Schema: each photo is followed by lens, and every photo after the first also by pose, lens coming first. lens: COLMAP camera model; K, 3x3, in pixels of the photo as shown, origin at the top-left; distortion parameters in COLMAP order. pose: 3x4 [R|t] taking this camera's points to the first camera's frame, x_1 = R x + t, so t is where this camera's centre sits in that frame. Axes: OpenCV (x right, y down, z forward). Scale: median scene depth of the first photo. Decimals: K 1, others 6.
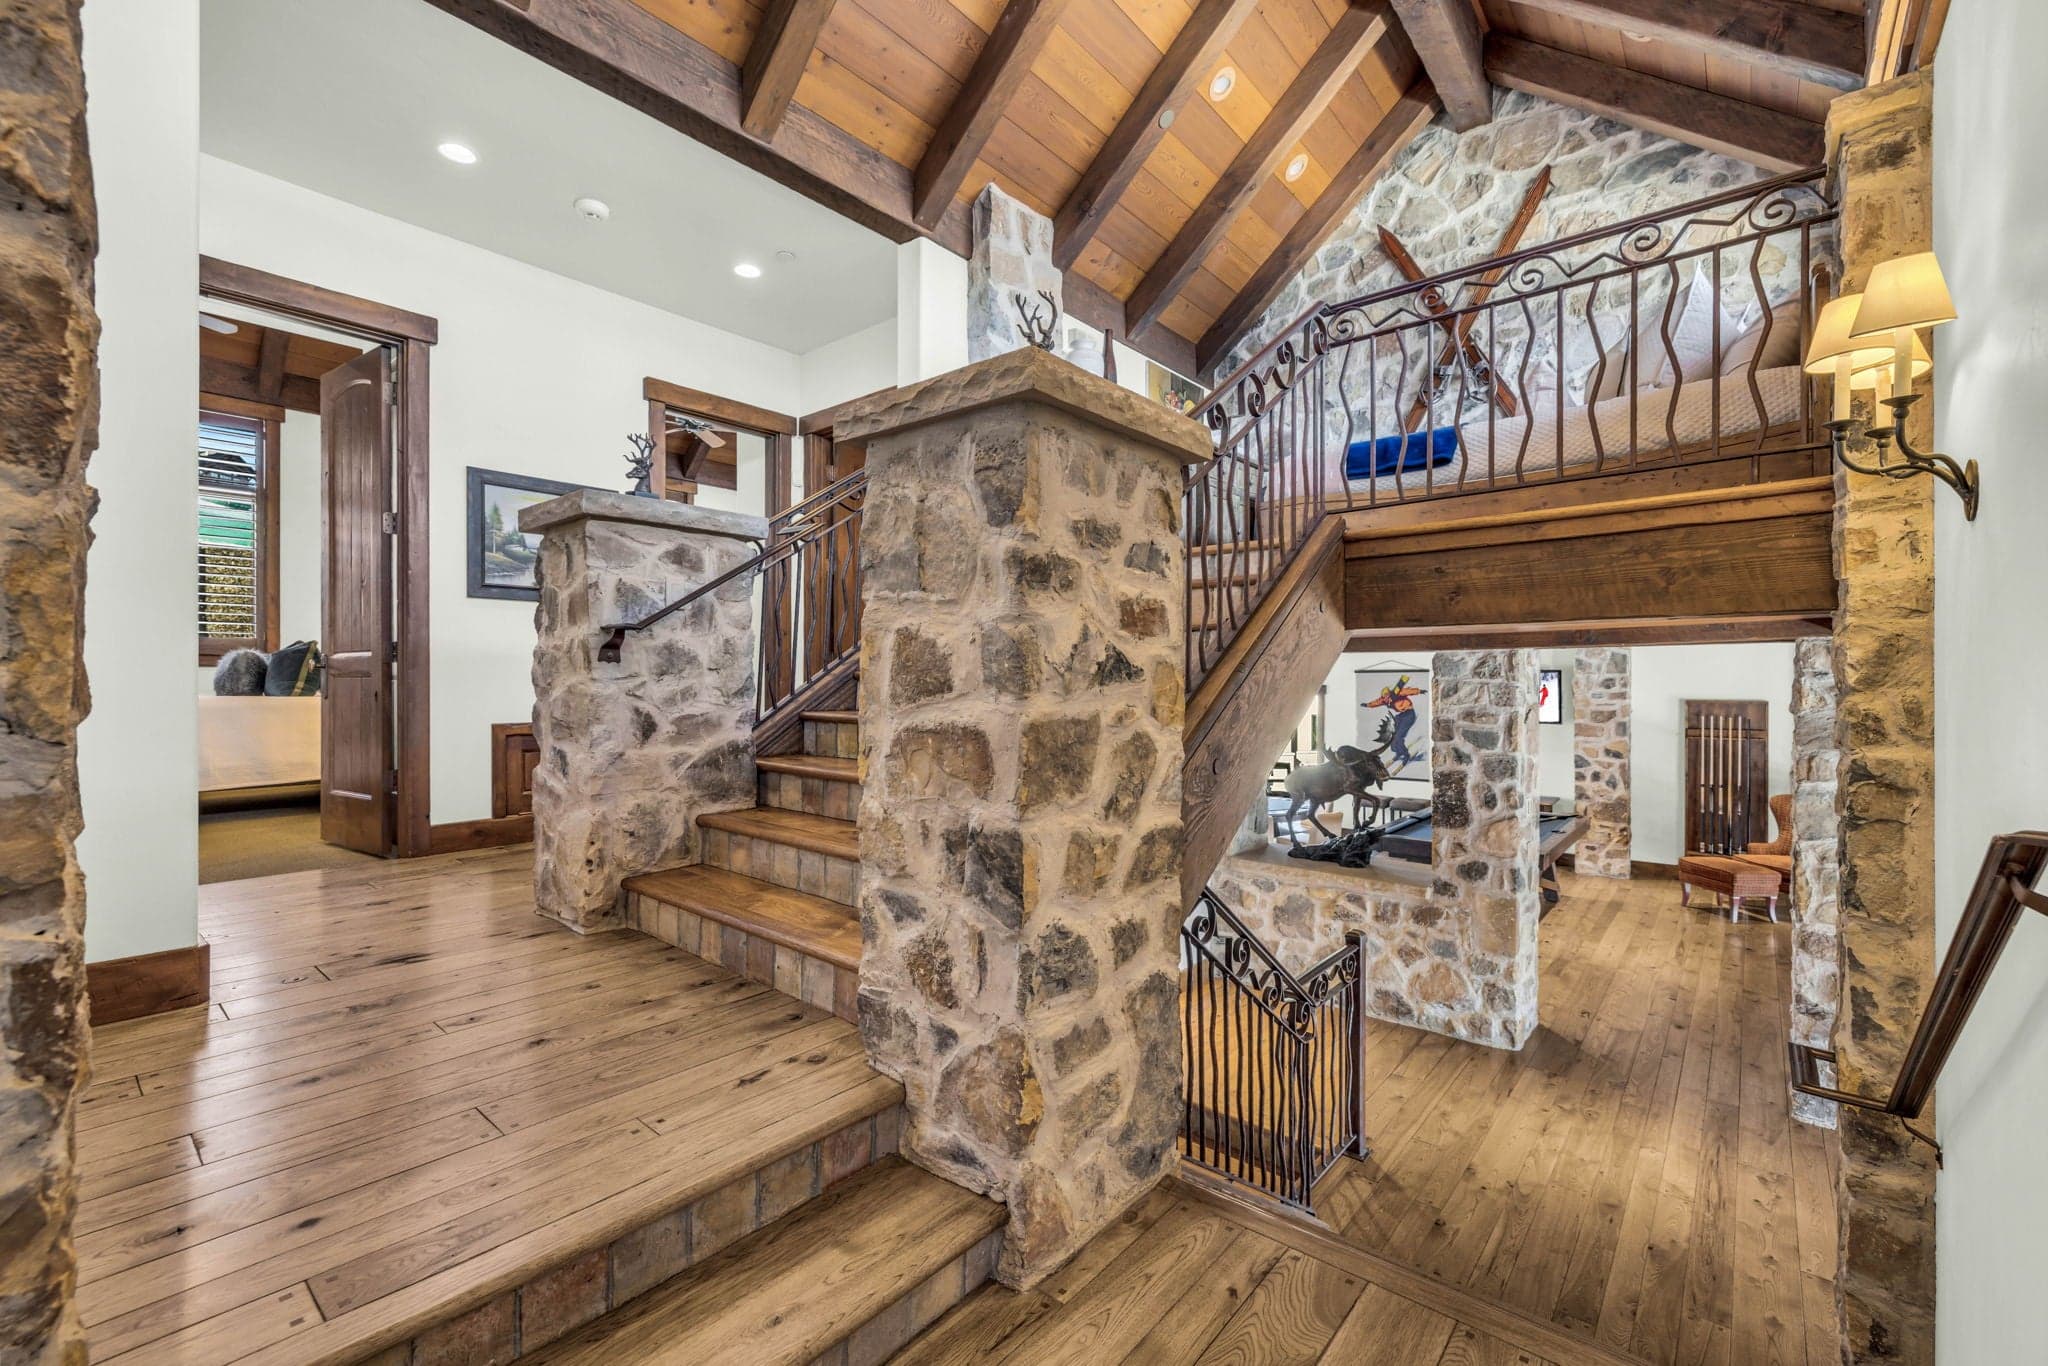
lens RADIAL K [[844.8, 0, 1020.0], [0, 844.8, 688.7], [0, 0, 1]] dist [-0.000522, 0.000020]
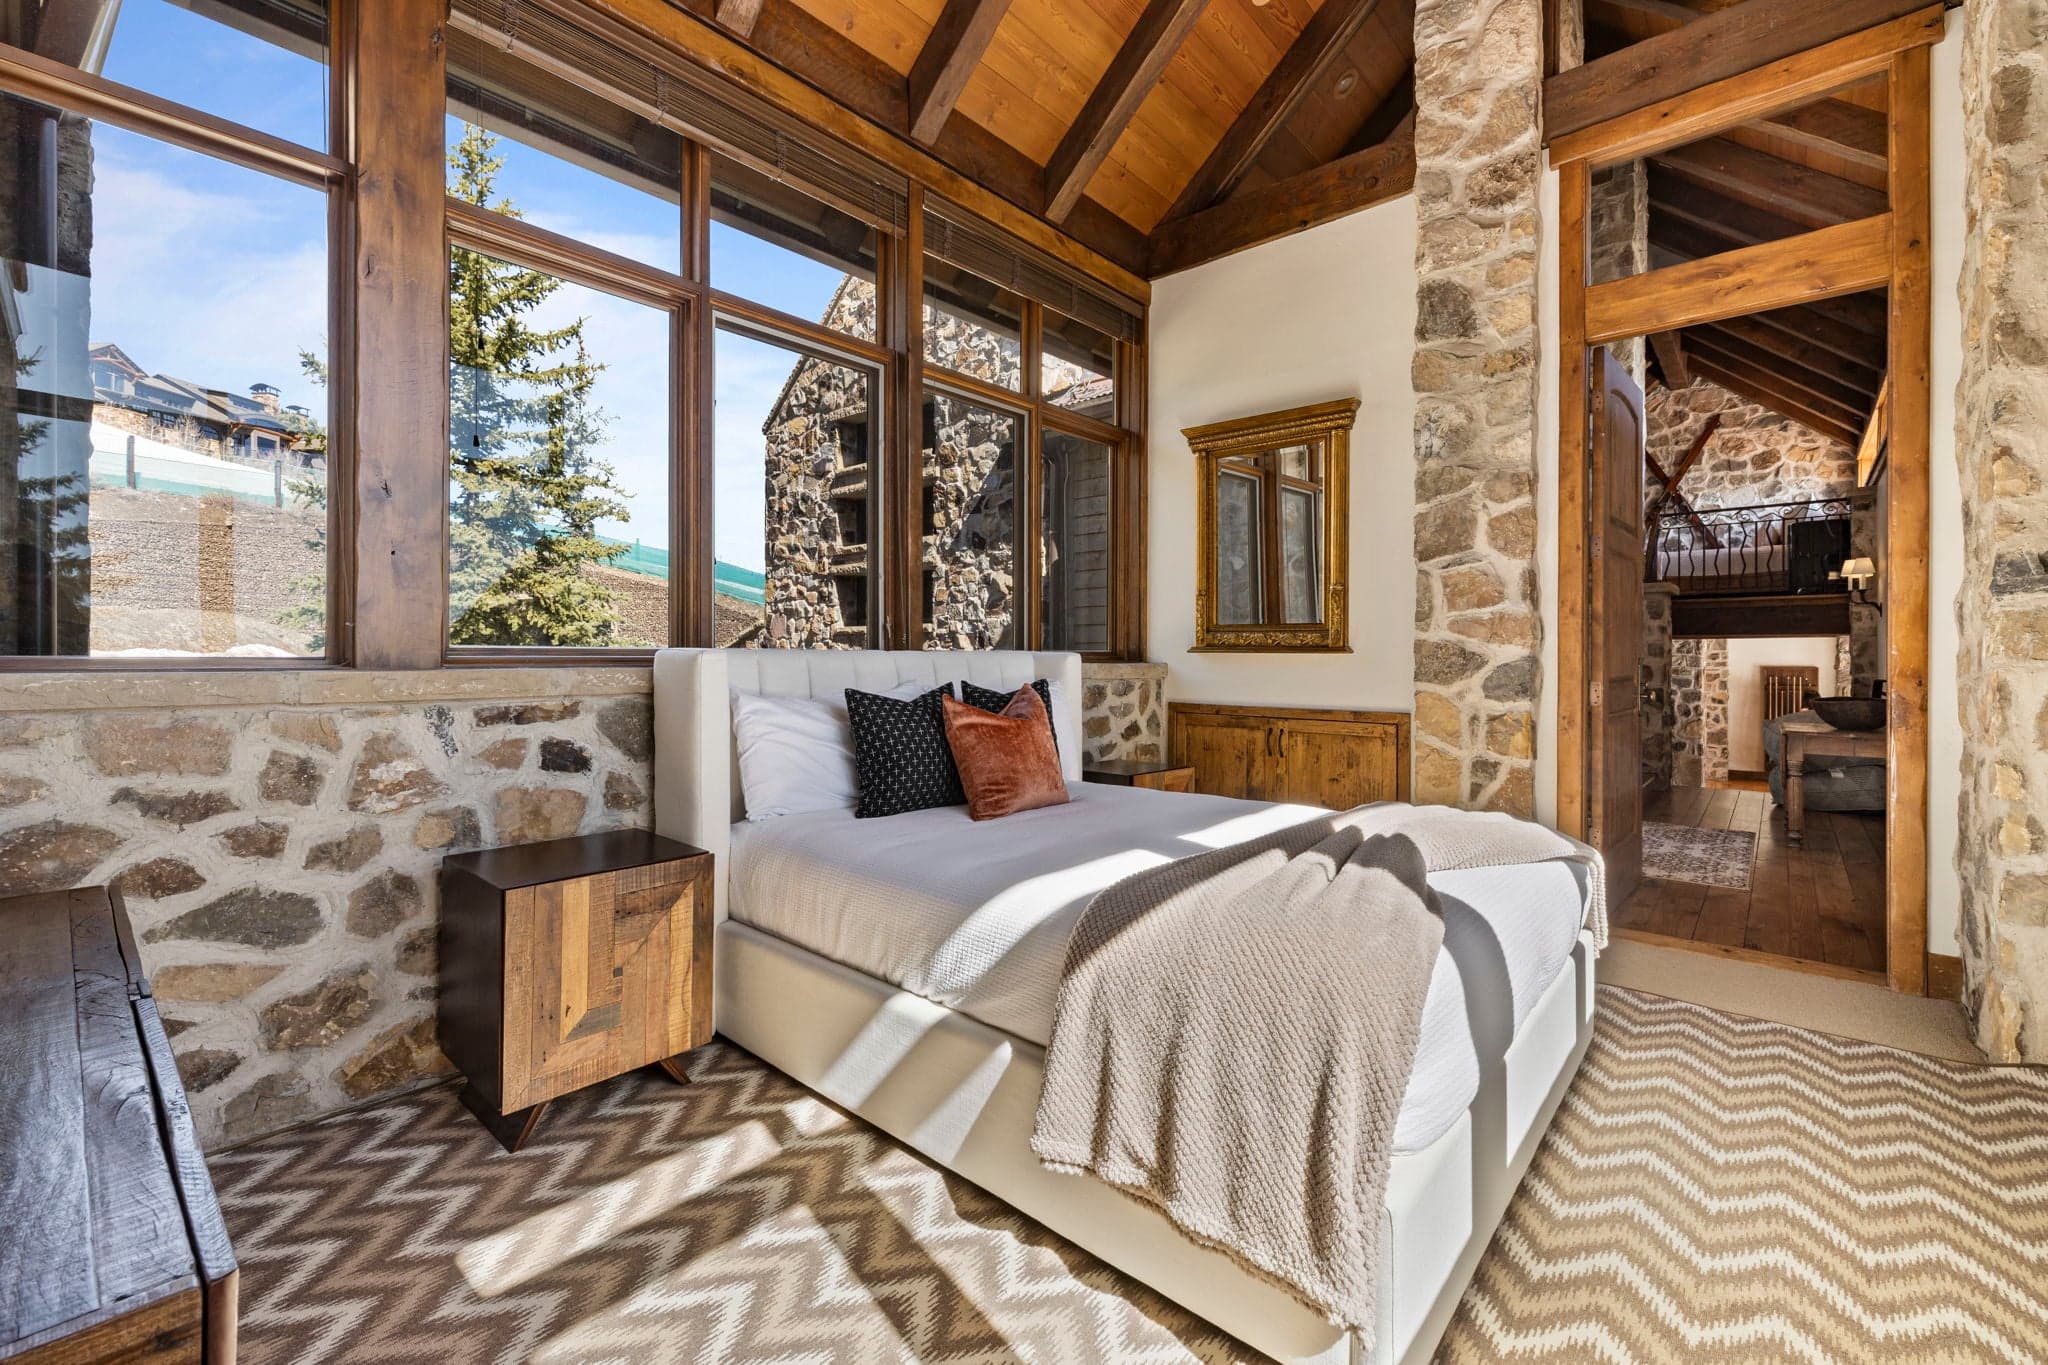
lens RADIAL K [[844.8, 0, 1027.4], [0, 844.8, 662.6], [0, 0, 1]] dist [-0.000522, 0.000020]
pose [[0.999833, -0.000446, -0.018274, -1.026765], [0.000446, 1.000000, -0.000009, 0.008962], [0.018274, 0.000001, 0.999833, -1.106357]]
